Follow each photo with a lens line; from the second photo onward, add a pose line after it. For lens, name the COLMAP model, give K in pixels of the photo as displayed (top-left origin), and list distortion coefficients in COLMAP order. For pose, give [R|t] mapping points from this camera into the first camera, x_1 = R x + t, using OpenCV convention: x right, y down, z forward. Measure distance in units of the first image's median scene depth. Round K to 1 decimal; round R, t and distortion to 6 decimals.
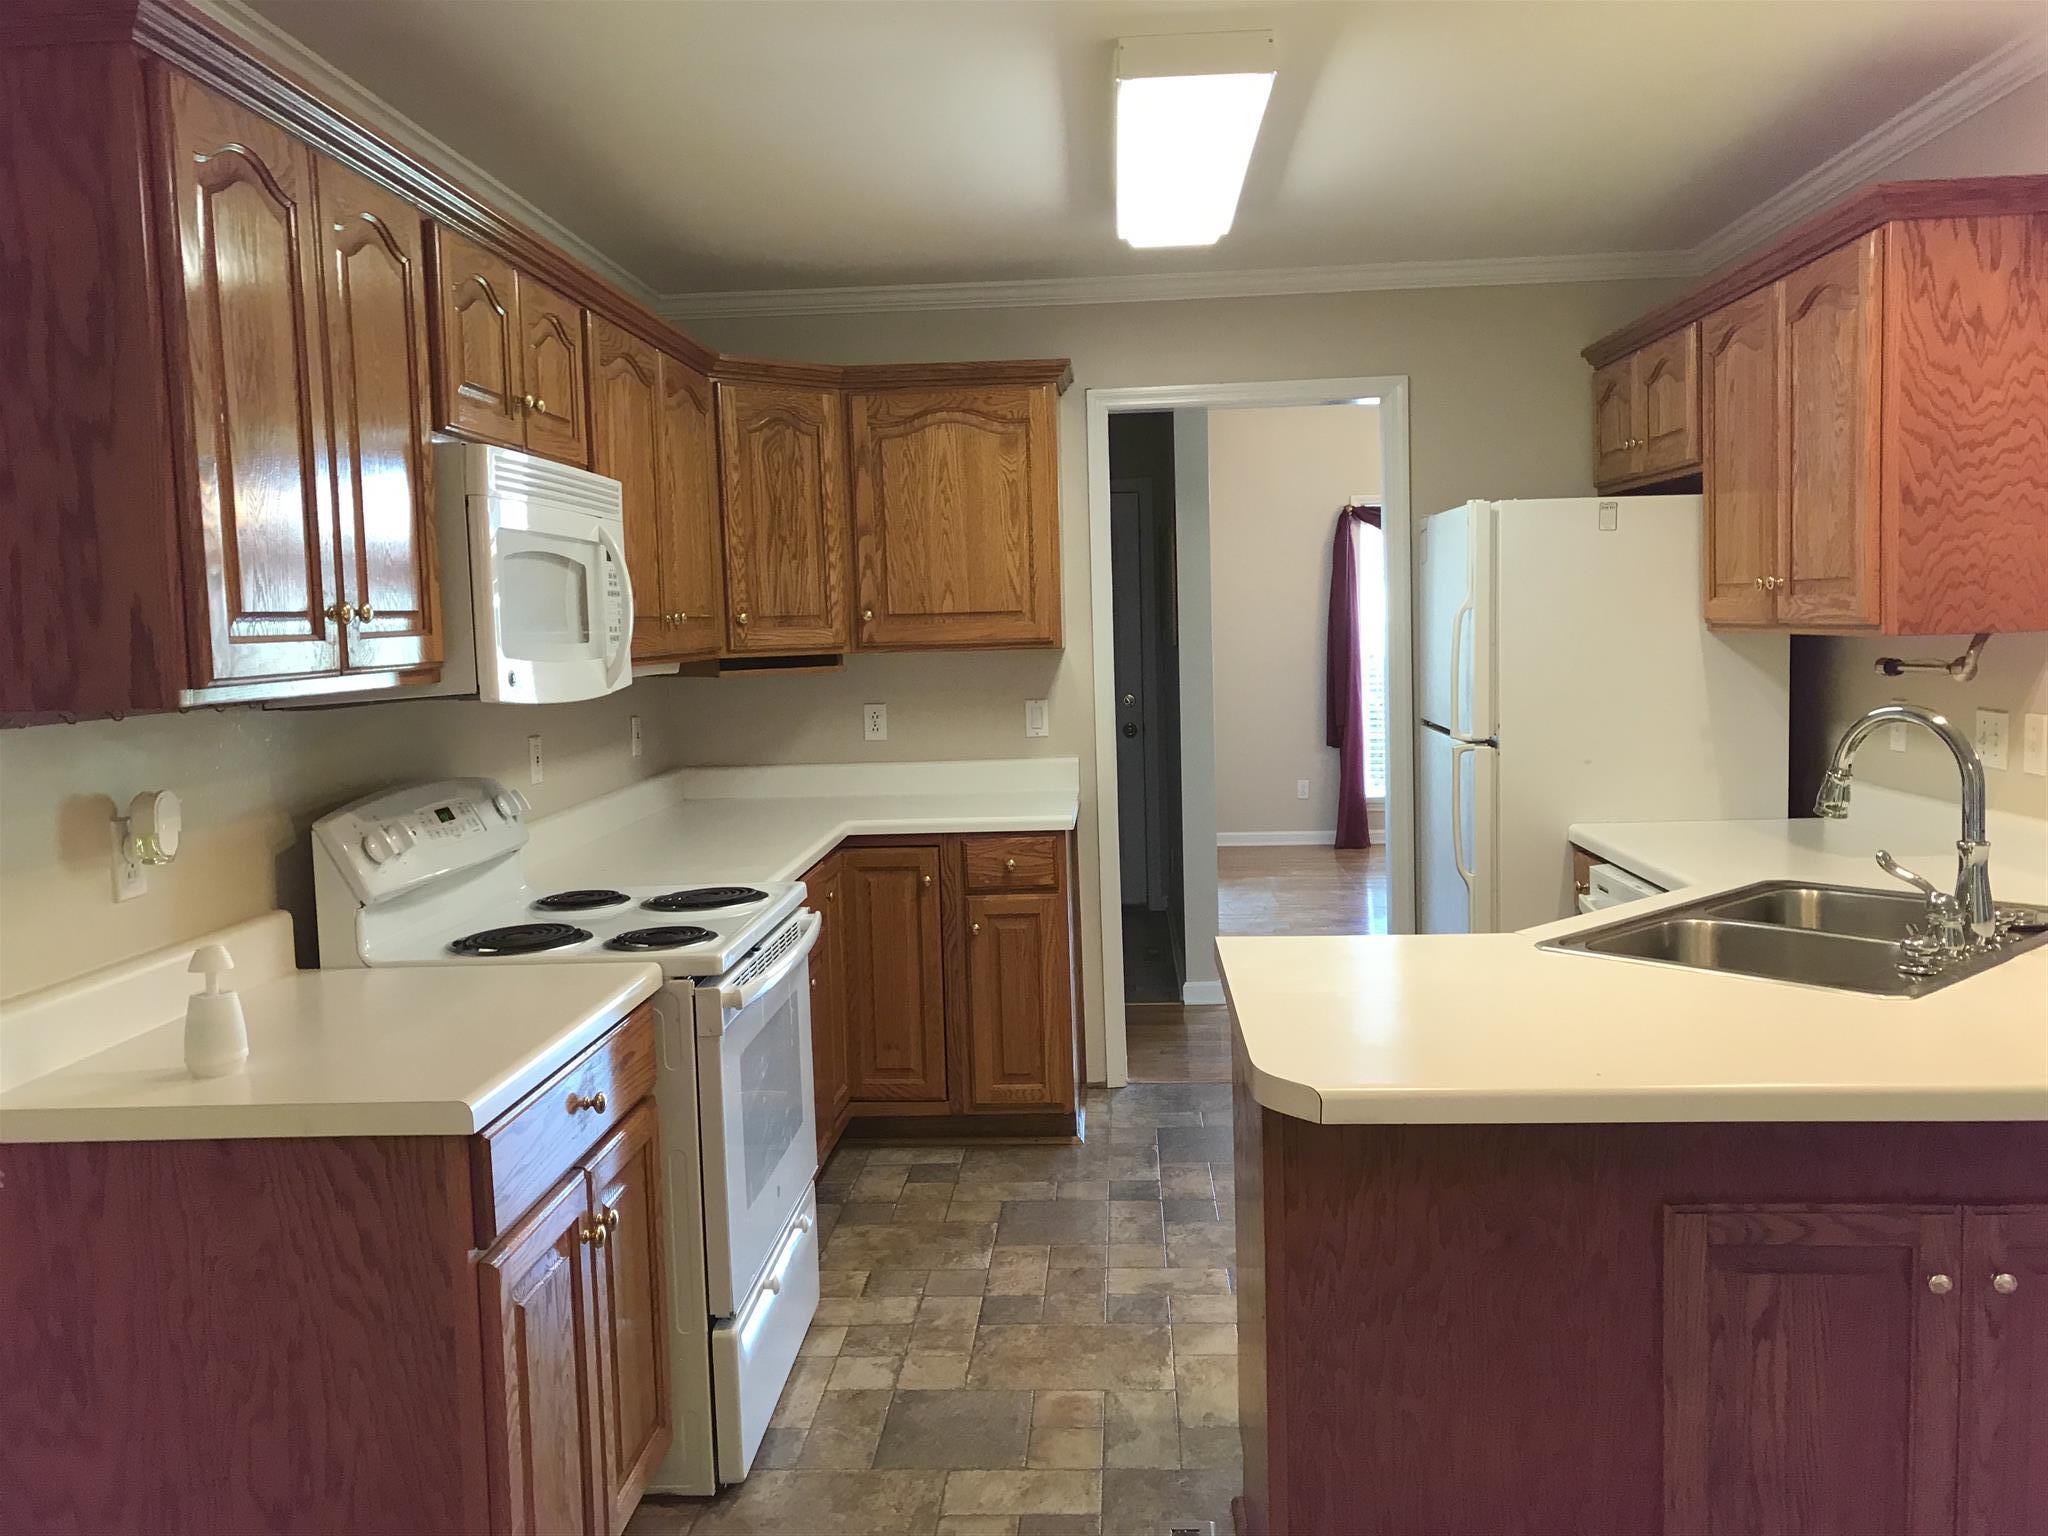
lens RADIAL K [[1691.1, 0, 1035.9], [0, 1691.1, 761.9], [0, 0, 1]] dist [0.042871, -0.006754]
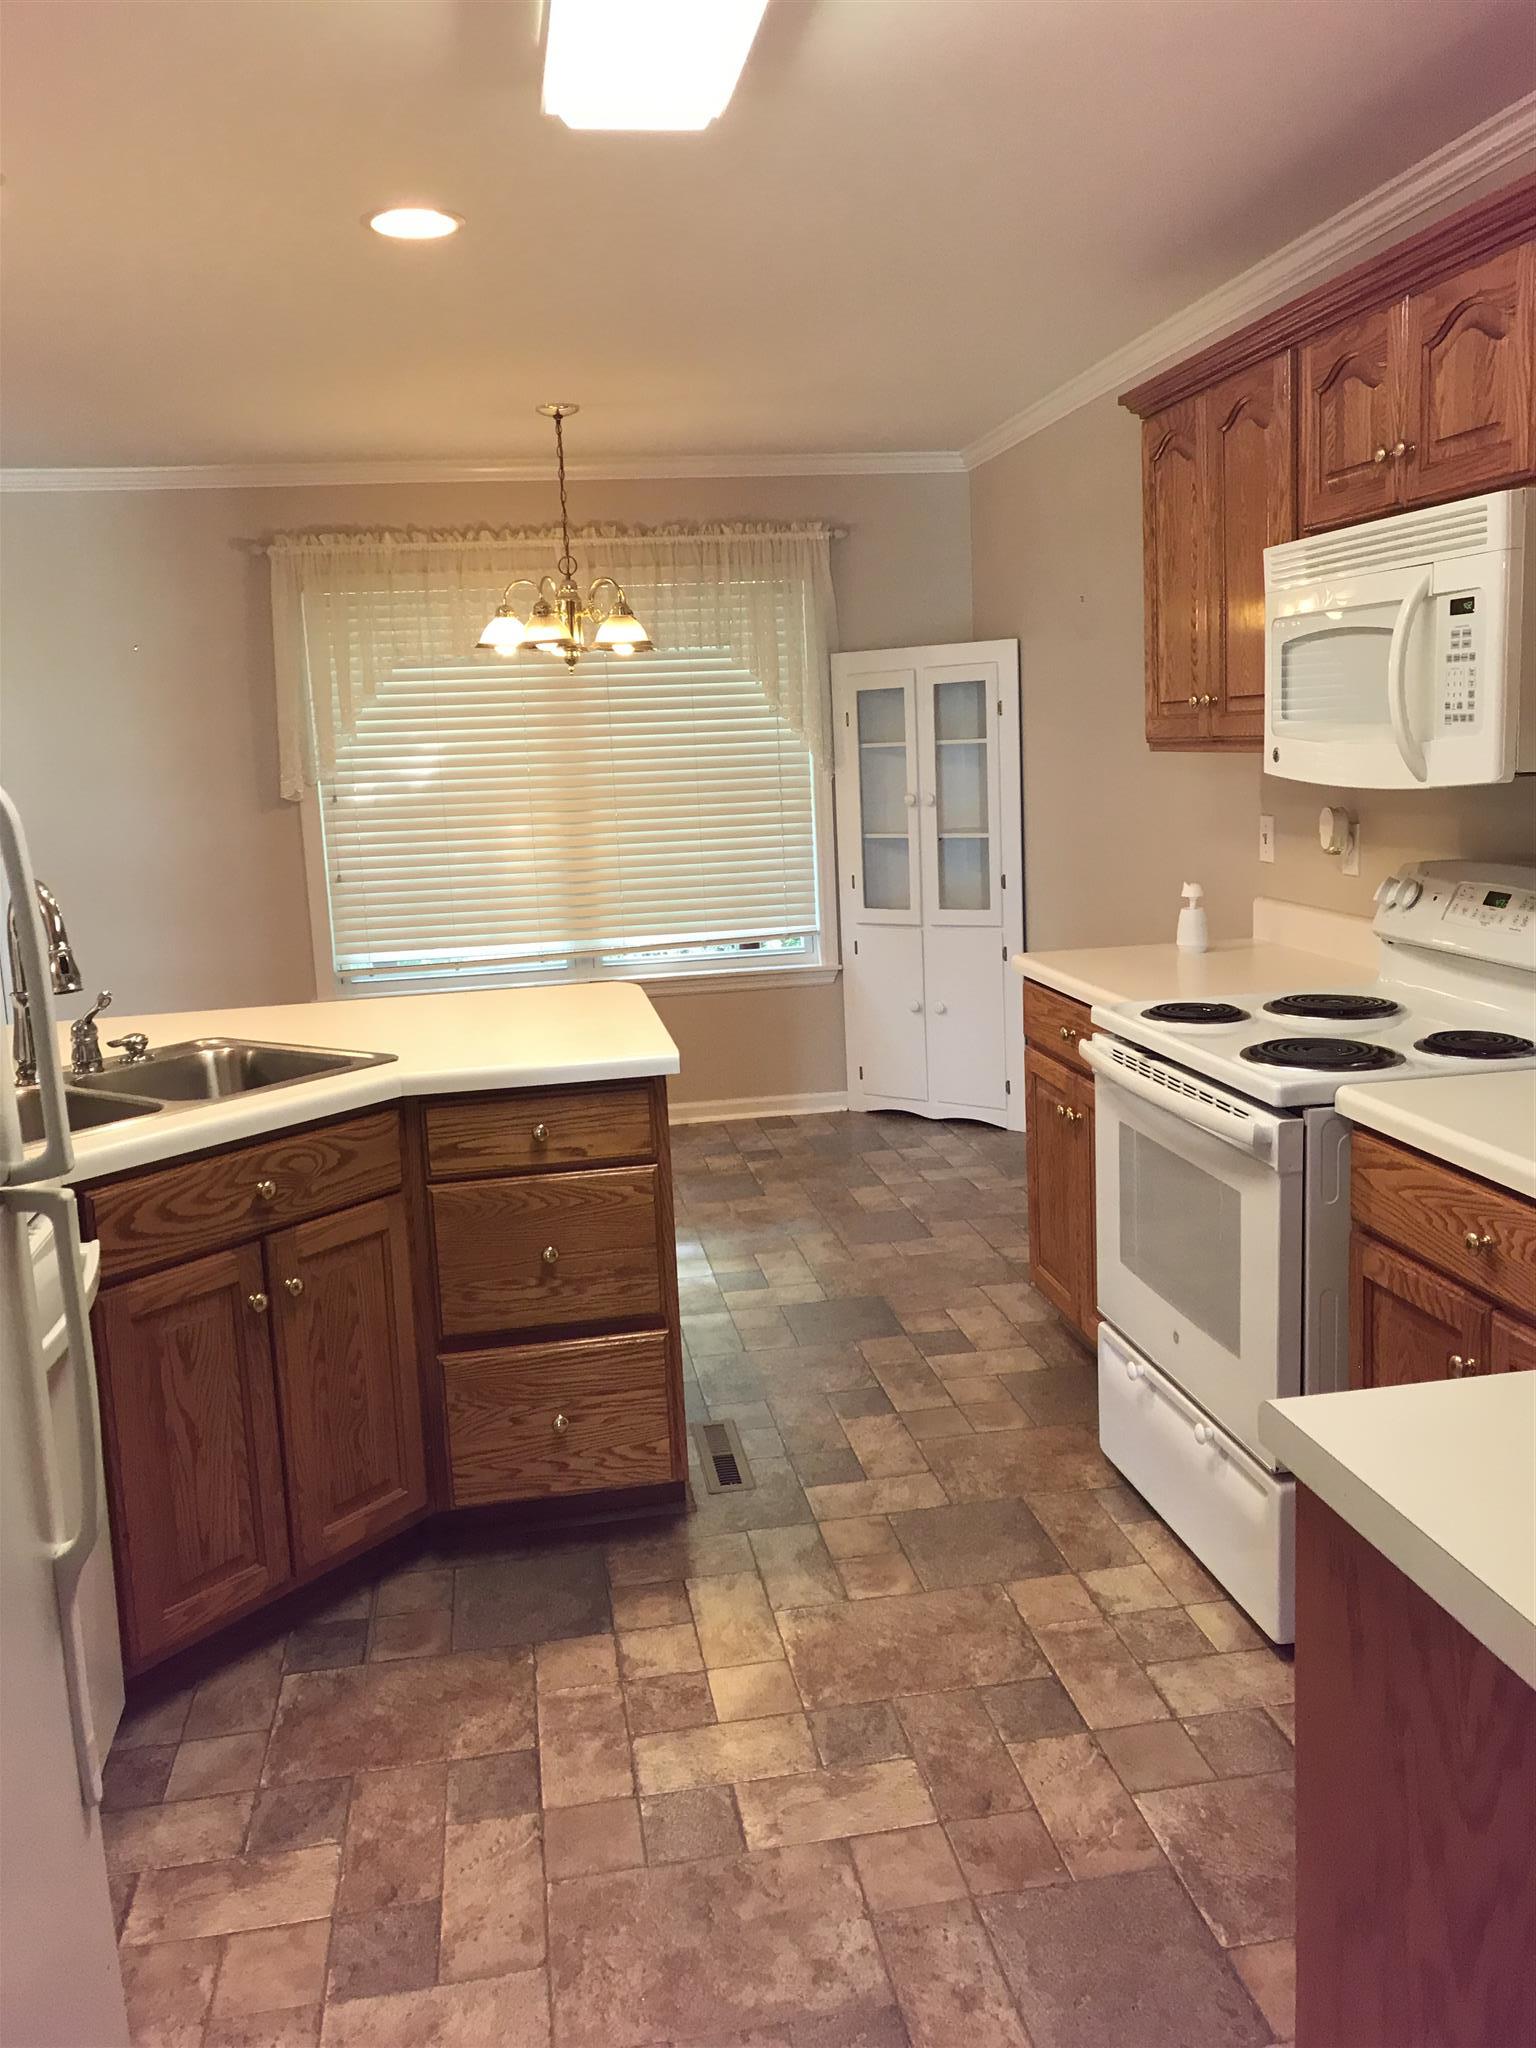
lens RADIAL K [[1691.1, 0, 757.1], [0, 1691.1, 1010.2], [0, 0, 1]] dist [0.042871, -0.006754]
pose [[-0.975825, 0.108844, -0.189520, 0.221815], [0.059560, 0.966782, 0.248567, -0.160088], [0.210280, 0.231270, -0.949893, 1.747510]]
